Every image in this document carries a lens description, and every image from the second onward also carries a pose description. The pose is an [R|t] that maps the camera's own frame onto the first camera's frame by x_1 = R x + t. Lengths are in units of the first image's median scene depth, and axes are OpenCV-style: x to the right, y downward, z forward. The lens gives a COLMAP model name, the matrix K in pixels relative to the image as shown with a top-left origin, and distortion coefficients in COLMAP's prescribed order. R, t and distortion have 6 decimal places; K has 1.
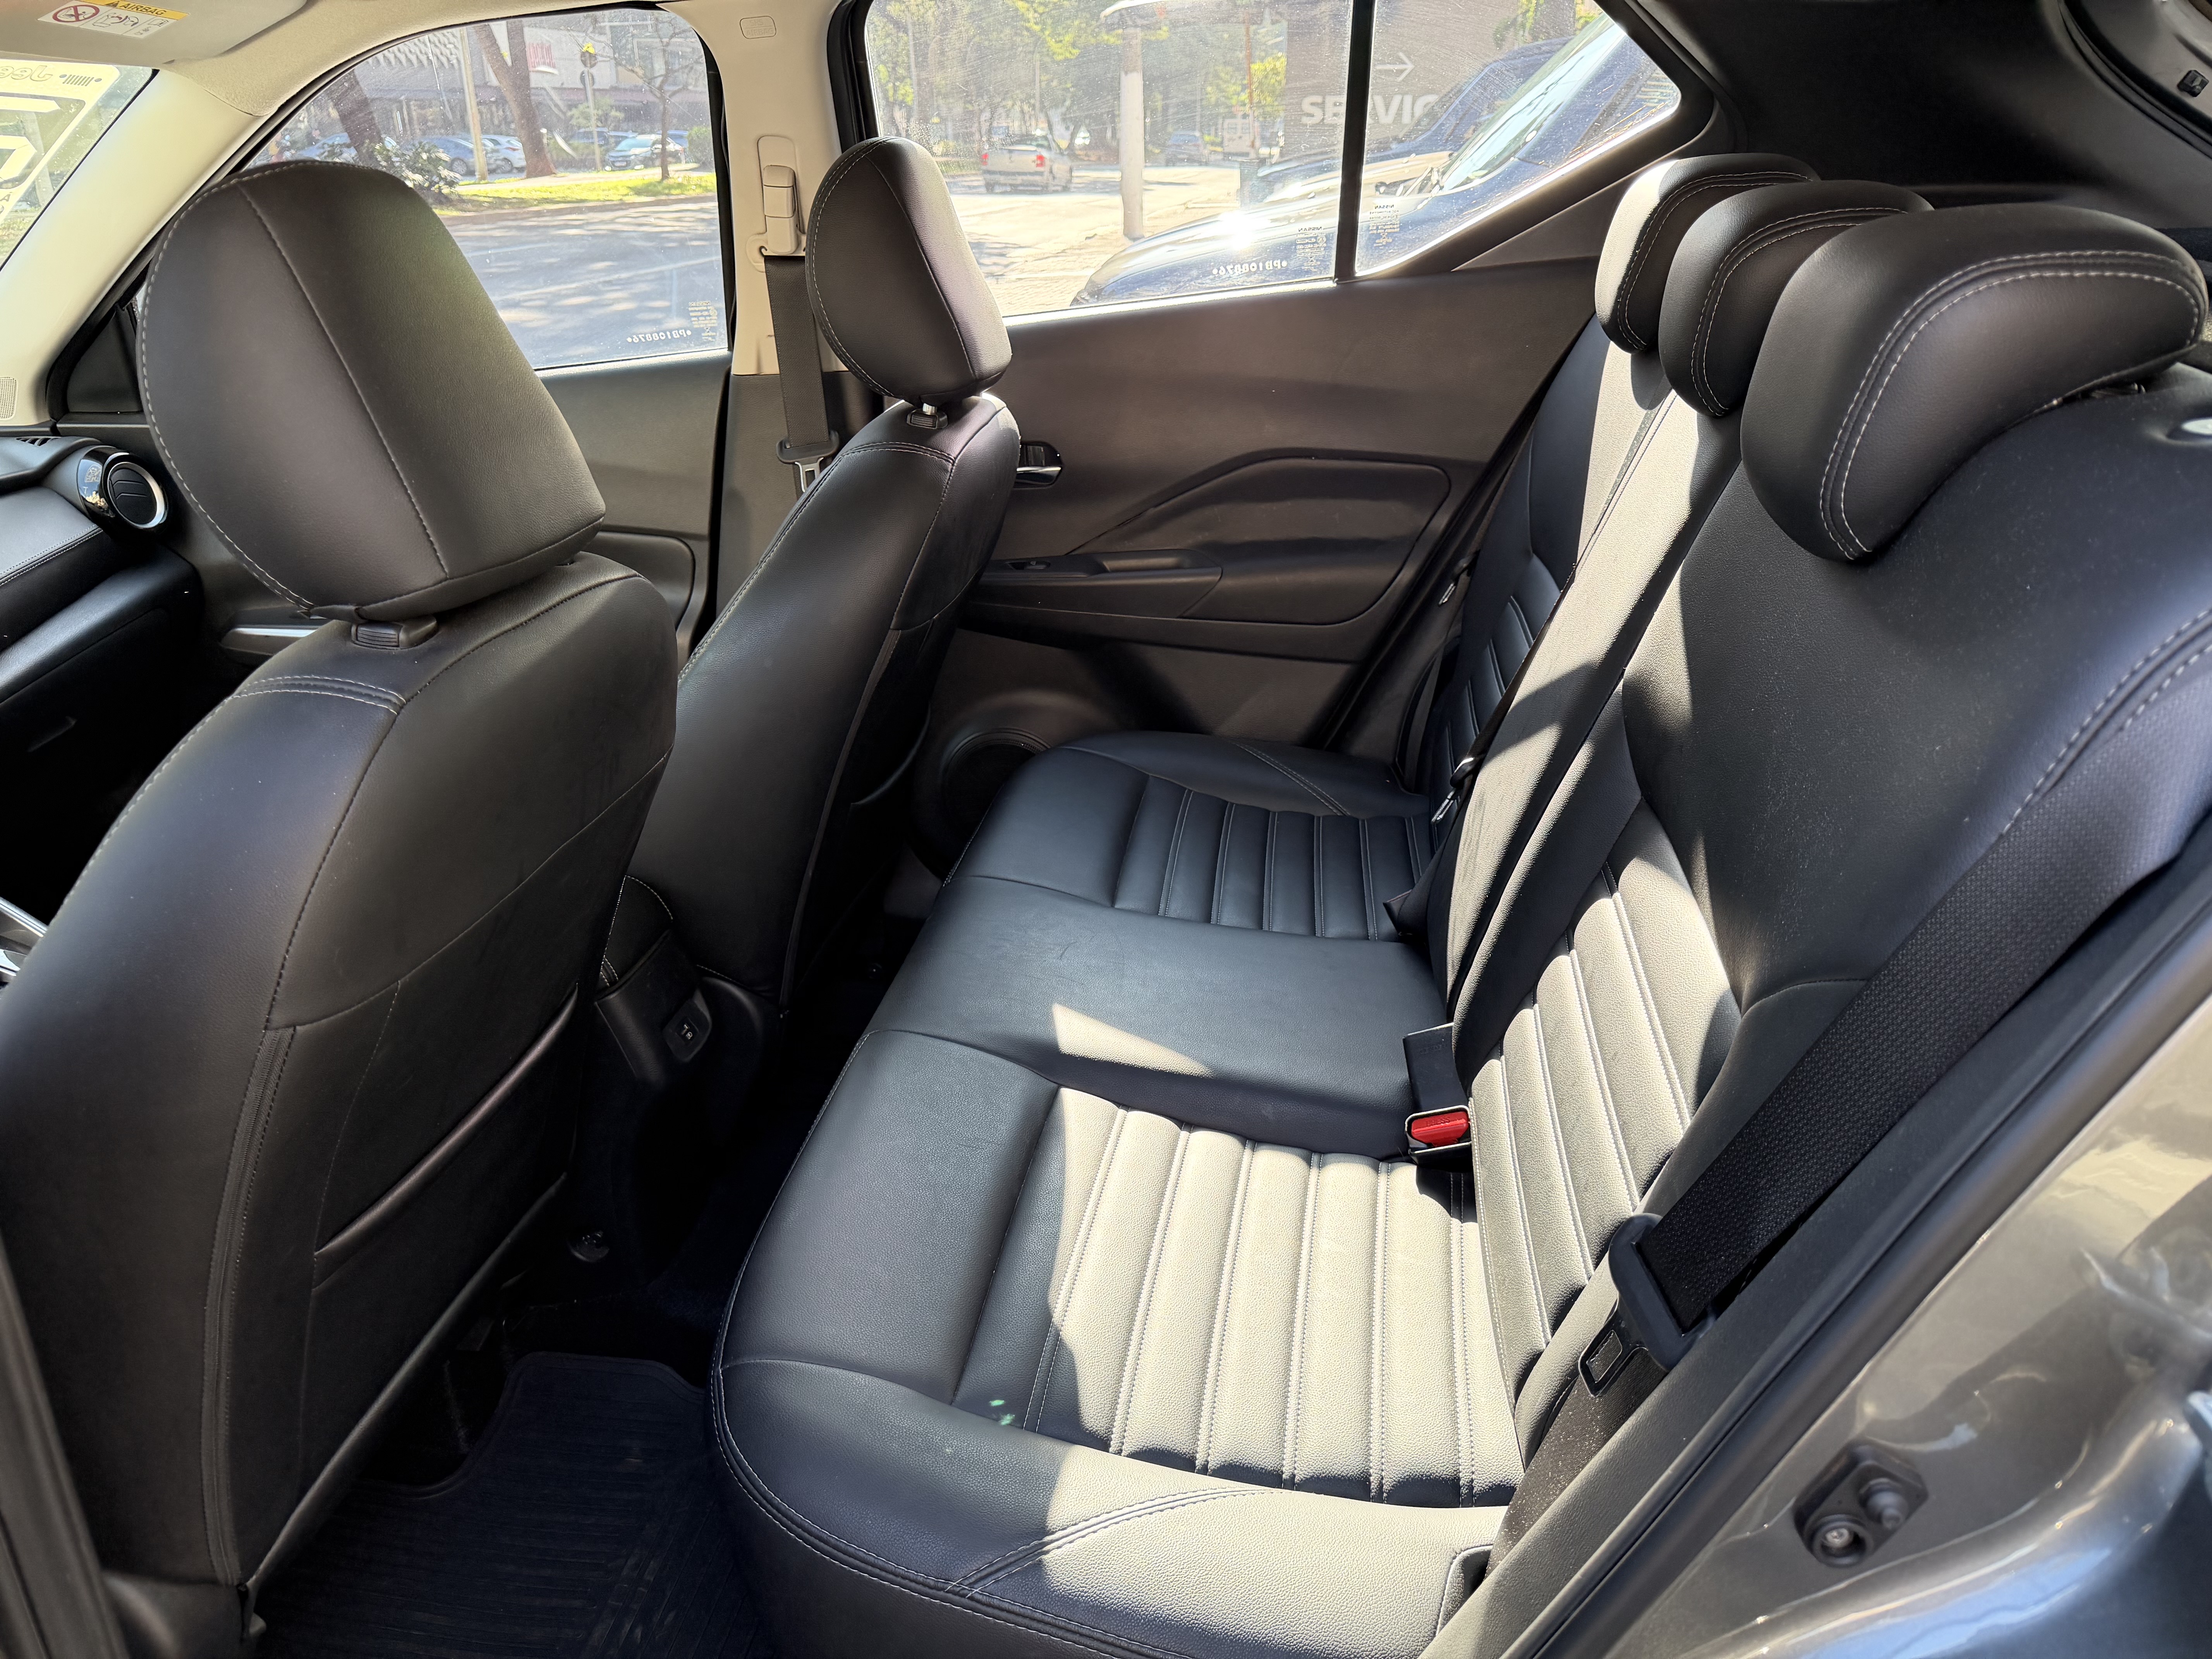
lens RADIAL K [[1523.7, 0, 1107.4], [0, 1523.7, 858.8], [0, 0, 1]] dist [0.001646, -0.005907]
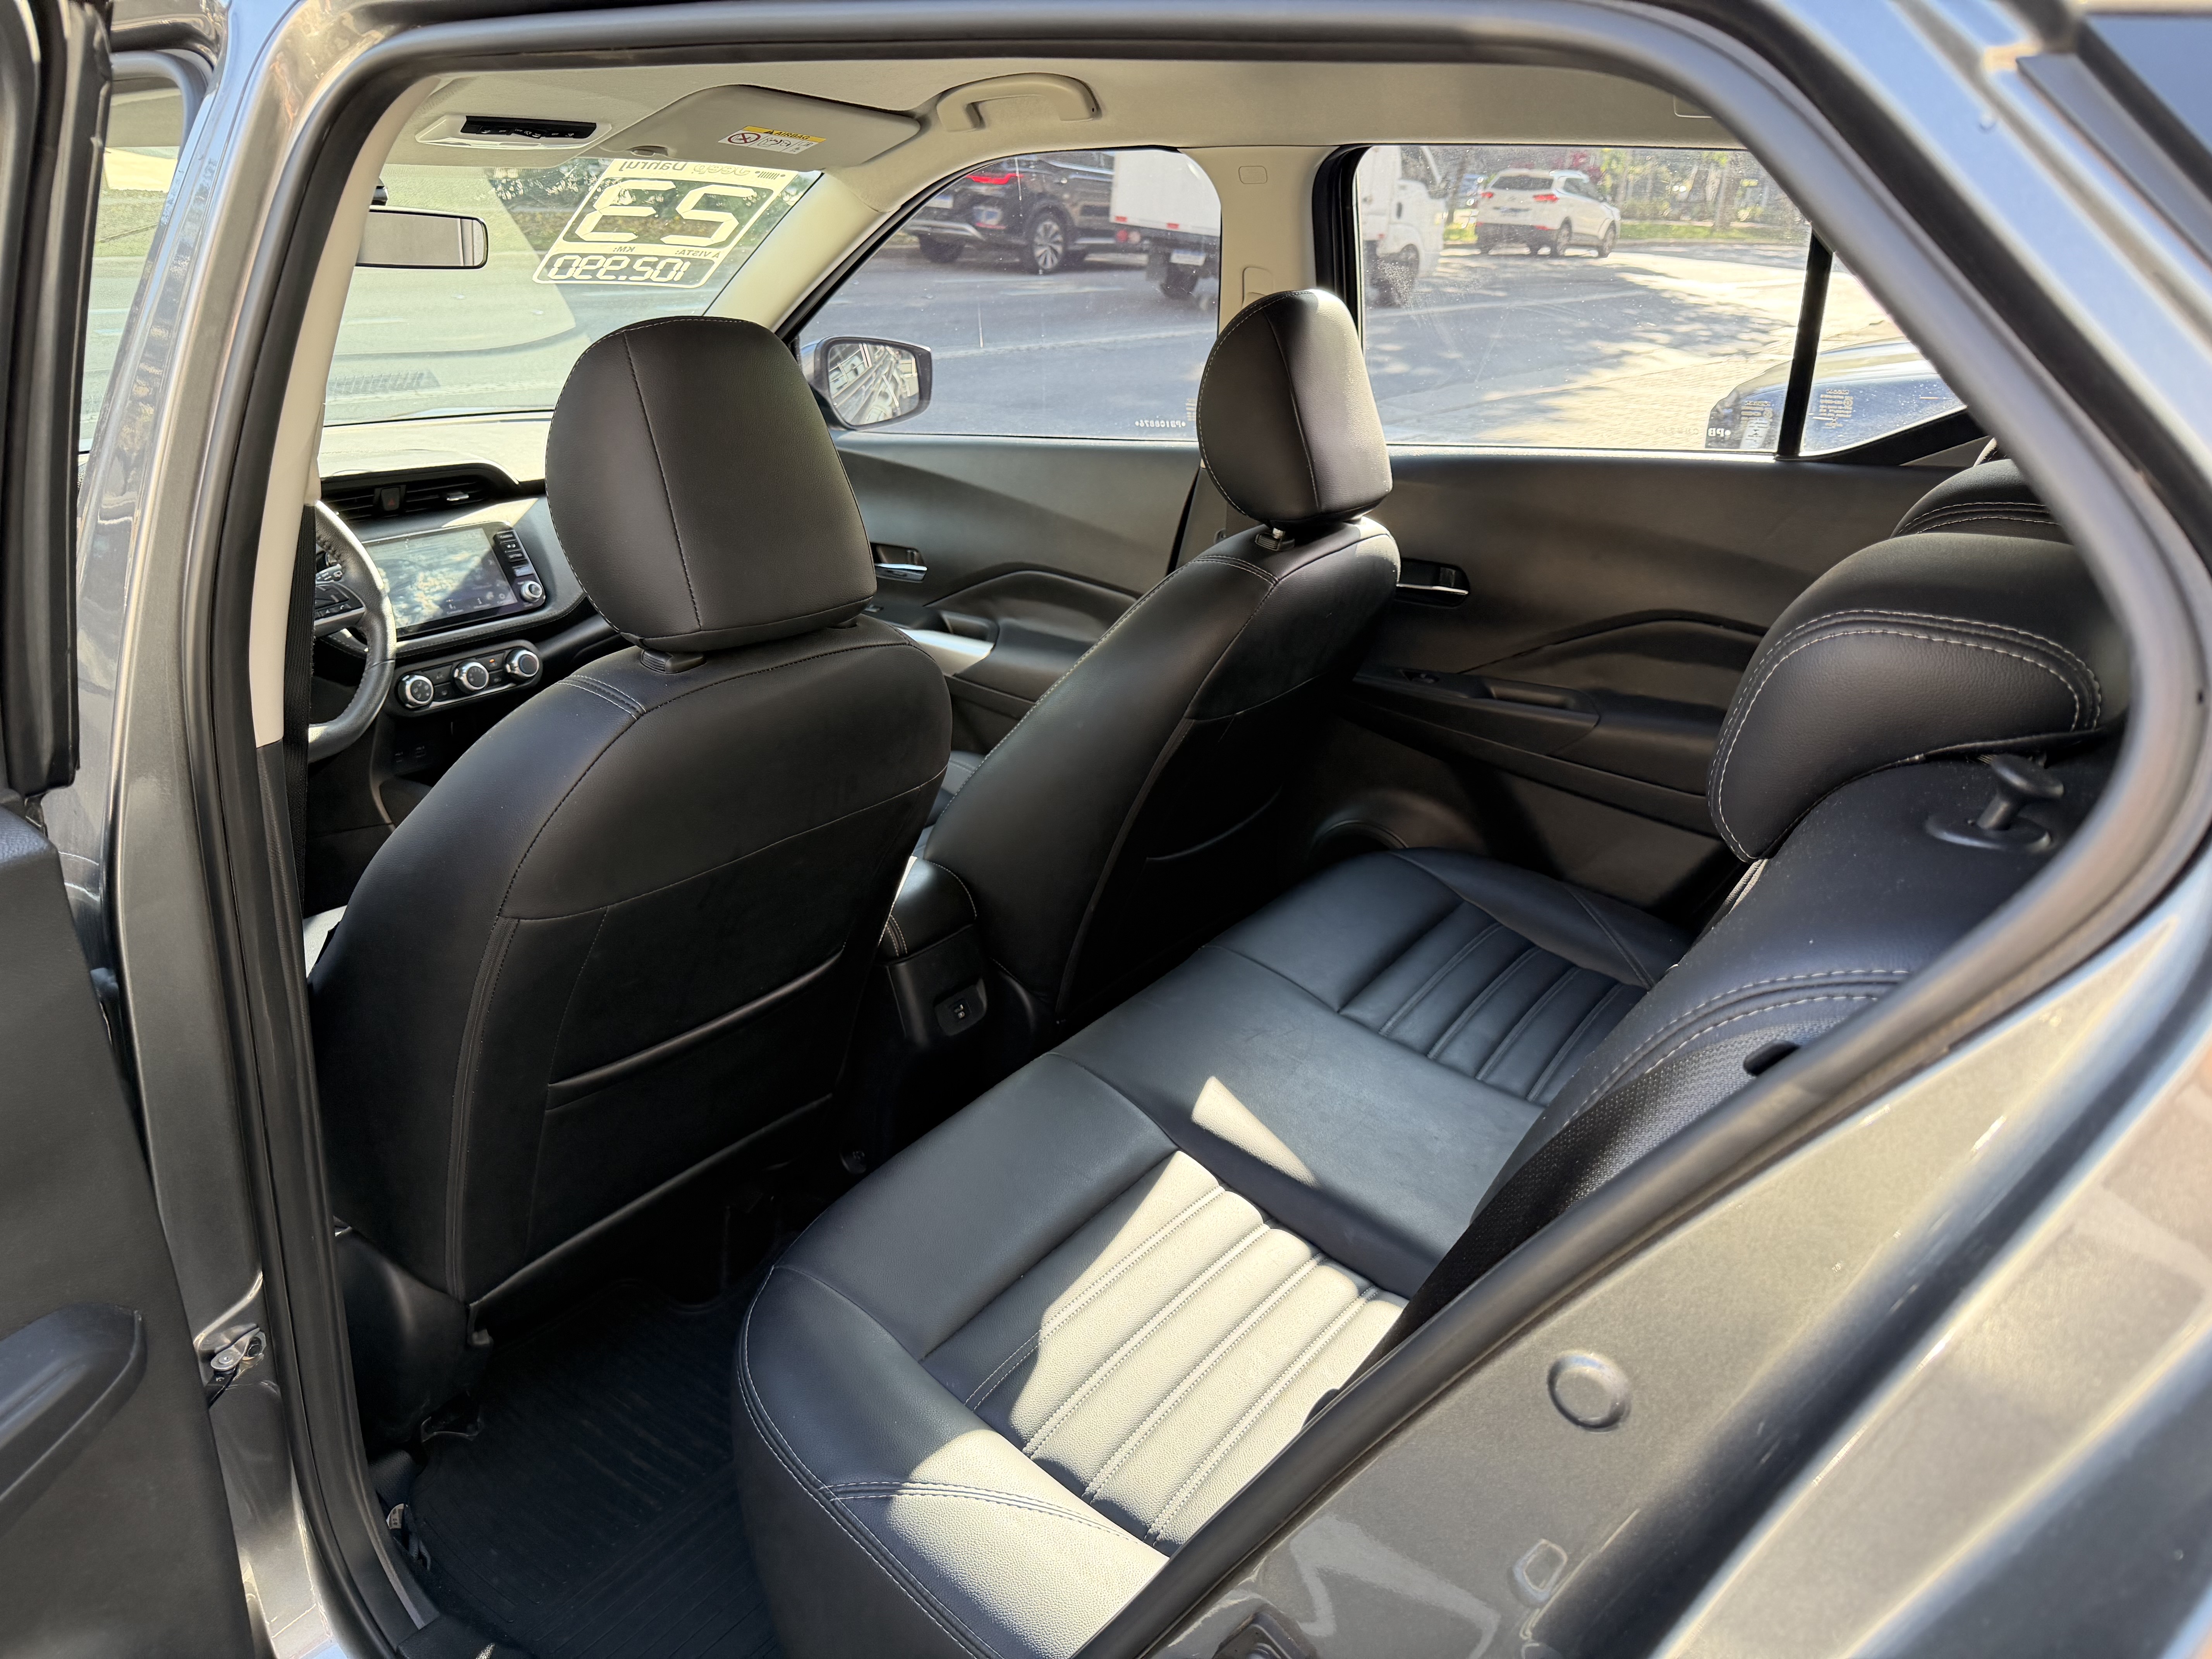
lens RADIAL K [[1550.6, 0, 1106.0], [0, 1550.6, 829.5], [0, 0, 1]] dist [0.001597, -0.000788]
pose [[0.889212, 0.233713, -0.393295, 0.260374], [-0.249422, 0.968327, 0.011495, -0.064039], [0.383524, 0.087875, 0.919341, -0.068766]]
